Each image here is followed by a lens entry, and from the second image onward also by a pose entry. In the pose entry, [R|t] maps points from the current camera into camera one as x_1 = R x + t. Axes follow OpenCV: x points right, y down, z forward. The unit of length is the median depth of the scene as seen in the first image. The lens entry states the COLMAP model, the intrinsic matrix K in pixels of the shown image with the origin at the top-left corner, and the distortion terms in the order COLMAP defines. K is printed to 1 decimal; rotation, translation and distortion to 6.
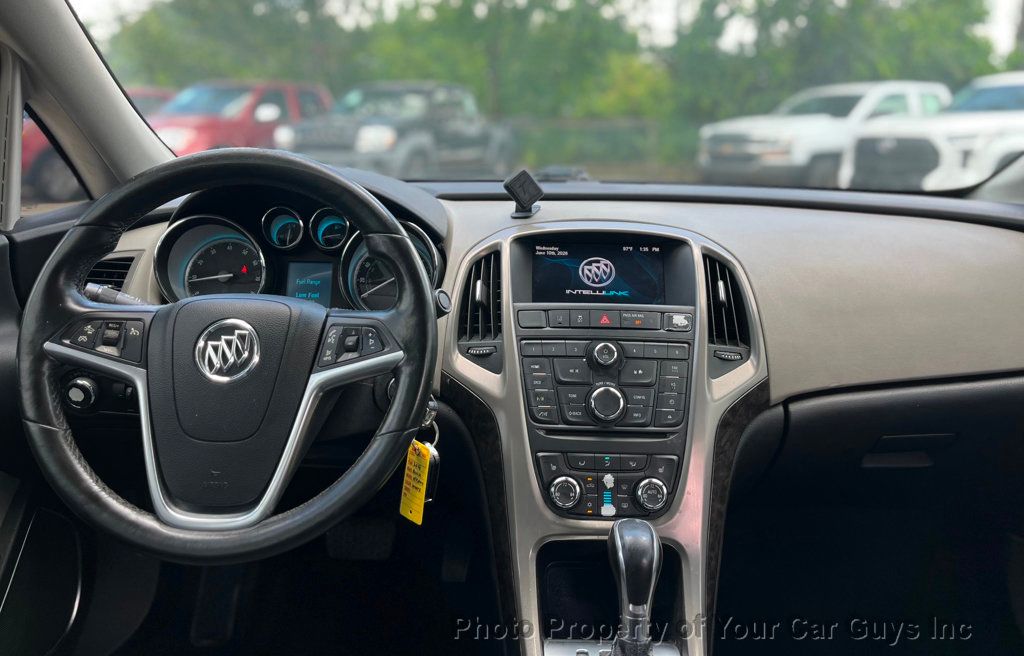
lens RADIAL K [[744.1, 0, 499.6], [0, 744.1, 324.8], [0, 0, 1]] dist [0.019130, 0.001909]
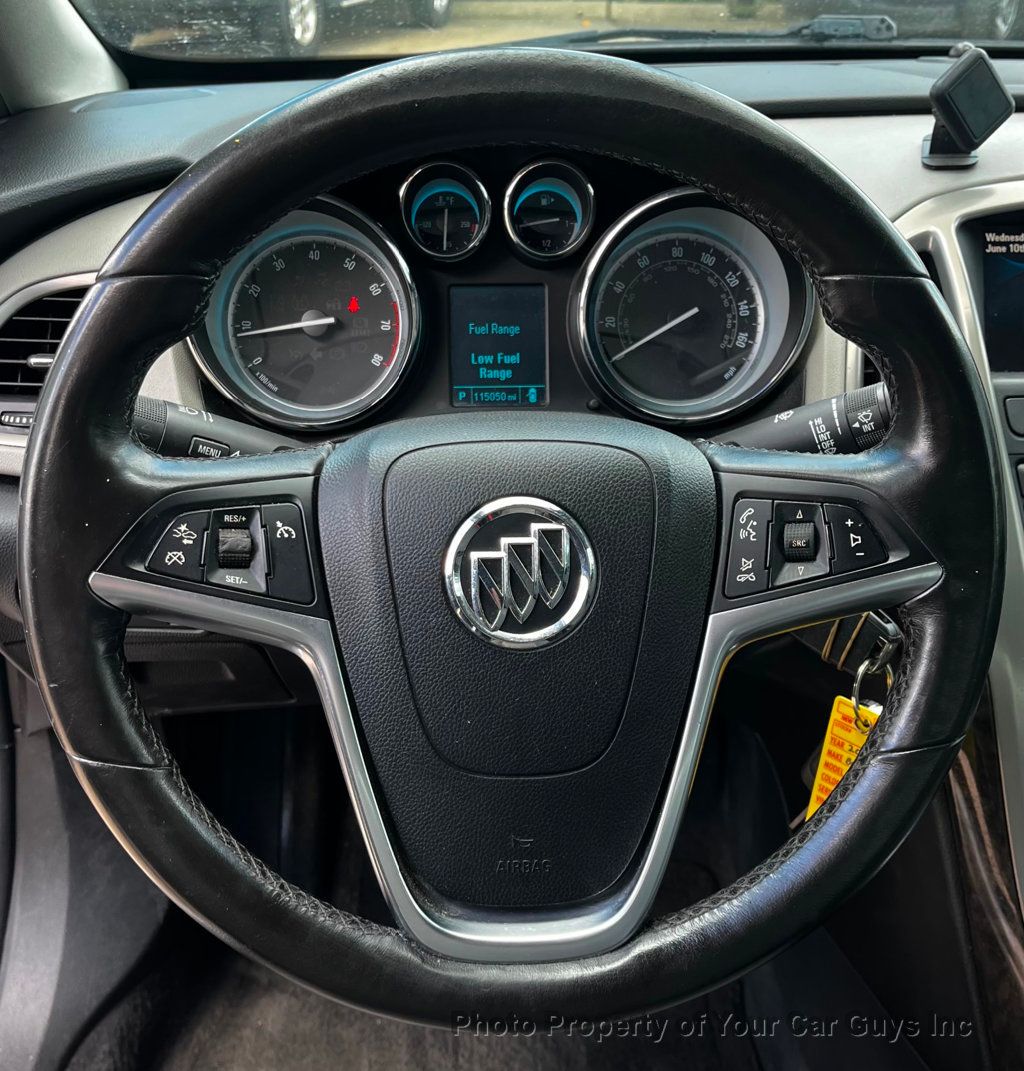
lens RADIAL K [[1163.2, 0, 514.2], [0, 1163.2, 595.9], [0, 0, 1]] dist [0.011152, -0.008223]
pose [[0.997661, -0.045610, 0.050918, -0.328327], [0.029614, 0.959711, 0.279423, -0.113463], [-0.061611, -0.277262, 0.958817, 0.289864]]
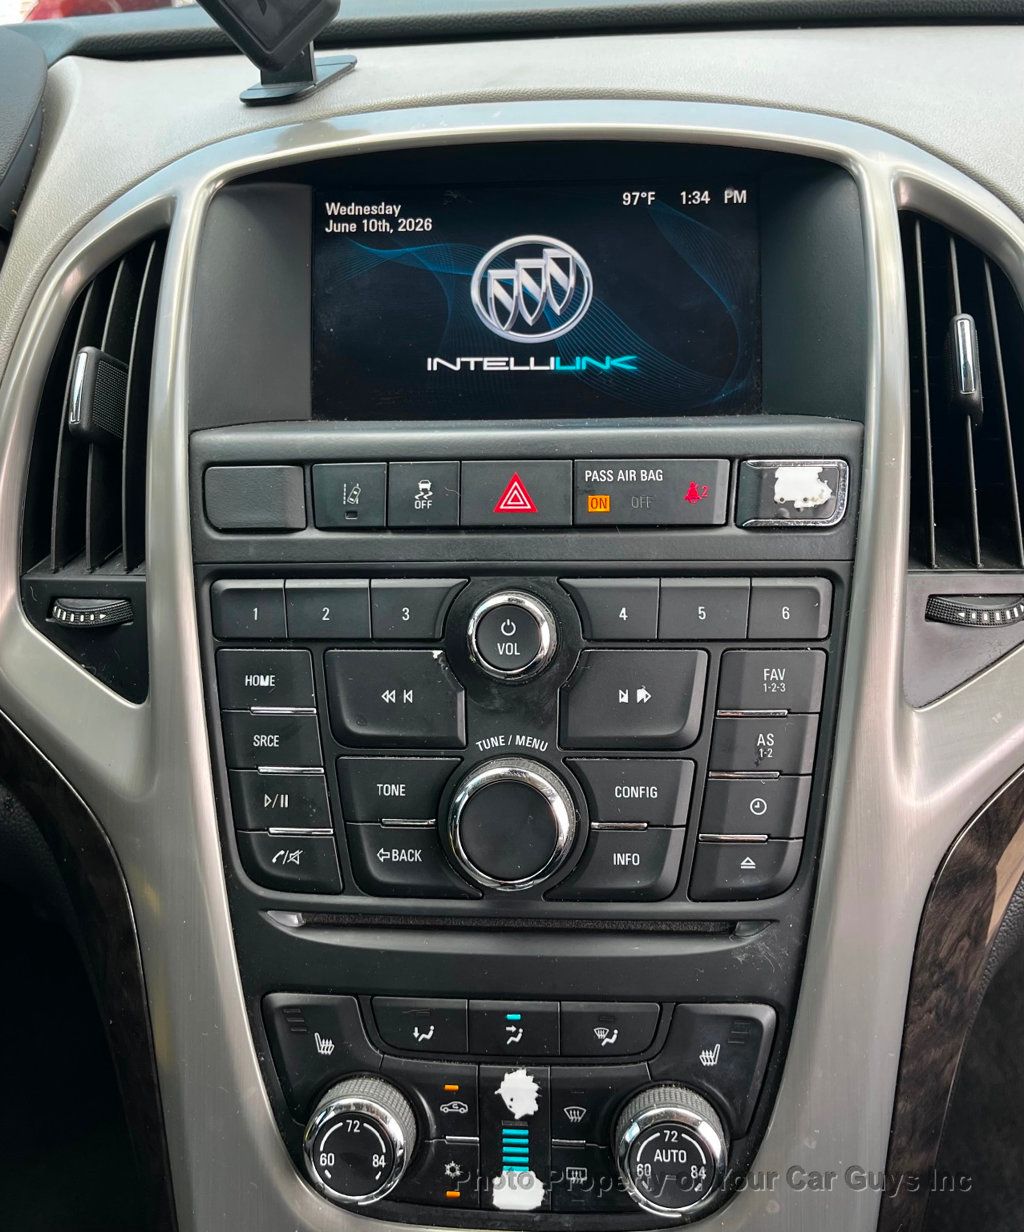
lens RADIAL K [[1118.7, 0, 512.0], [0, 1118.7, 616.0], [0, 0, 1]] dist [0.026566, -0.012671]
pose [[0.998230, -0.023094, -0.054812, 0.160333], [0.036574, 0.965059, 0.259466, -0.068565], [0.046904, -0.261012, 0.964195, 0.600449]]
